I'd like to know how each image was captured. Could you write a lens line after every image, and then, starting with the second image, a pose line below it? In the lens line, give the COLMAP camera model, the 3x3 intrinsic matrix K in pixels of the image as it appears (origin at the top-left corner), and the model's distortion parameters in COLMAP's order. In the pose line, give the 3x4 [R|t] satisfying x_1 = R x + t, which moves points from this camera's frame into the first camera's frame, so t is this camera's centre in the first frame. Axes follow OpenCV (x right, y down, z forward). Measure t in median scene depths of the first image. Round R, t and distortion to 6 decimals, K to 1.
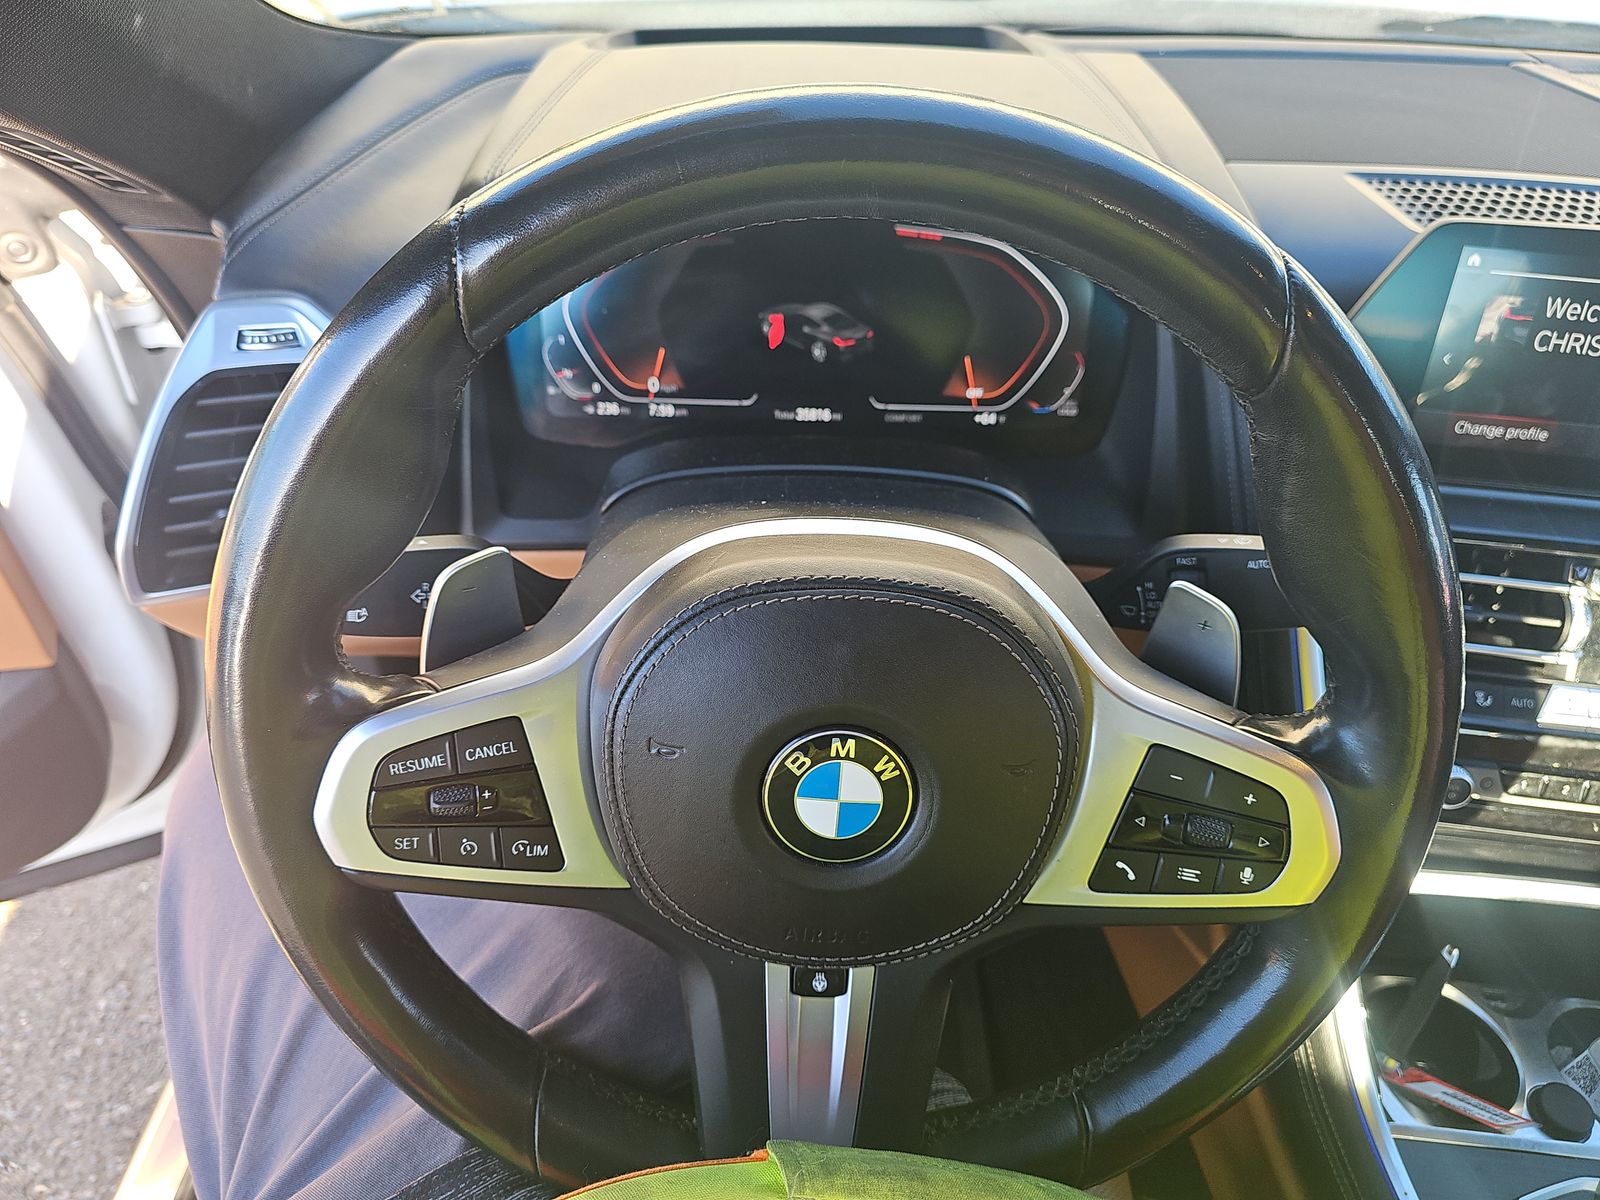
lens RADIAL K [[1074.9, 0, 801.2], [0, 1074.9, 599.7], [0, 0, 1]] dist [-0.002199, -0.000842]
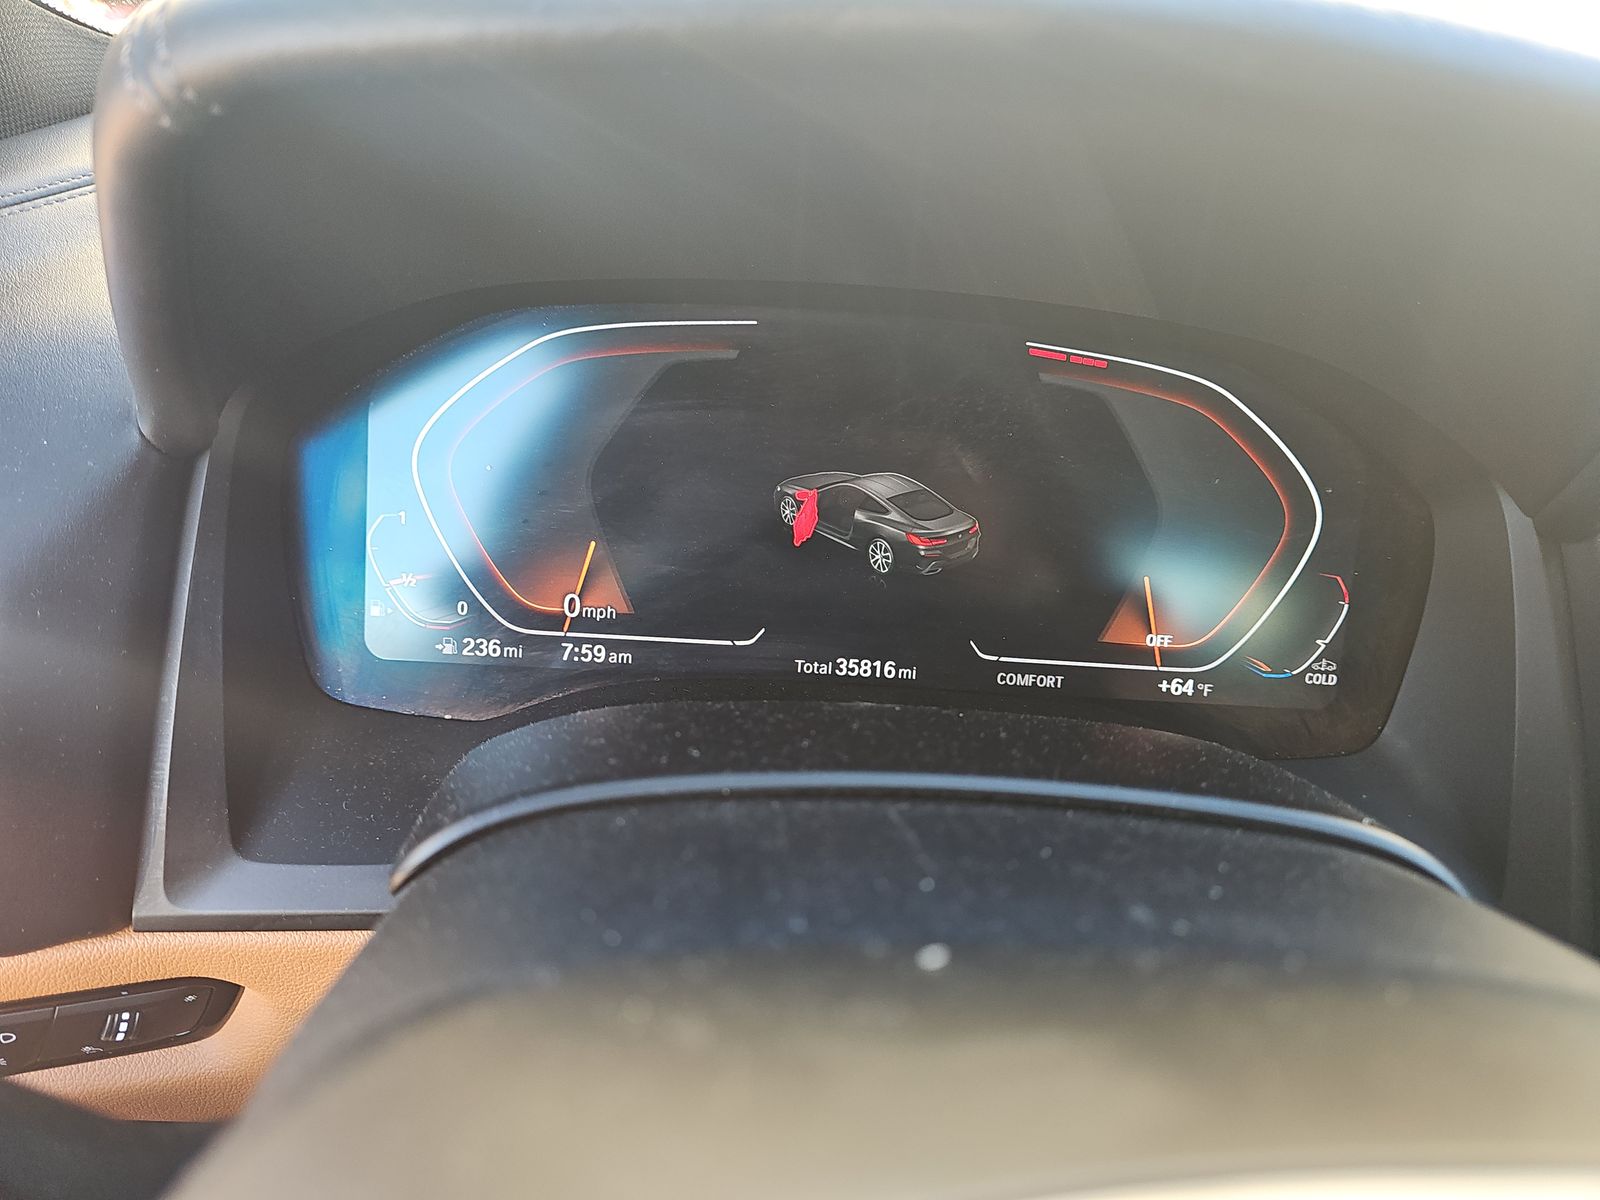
lens RADIAL K [[1075.3, 0, 834.3], [0, 1075.3, 600.3], [0, 0, 1]] dist [0.152602, -0.000690]
pose [[0.996101, 0.037314, 0.079946, -0.050637], [-0.015820, 0.967013, -0.254236, -0.066791], [-0.086795, 0.251980, 0.963832, 0.468758]]
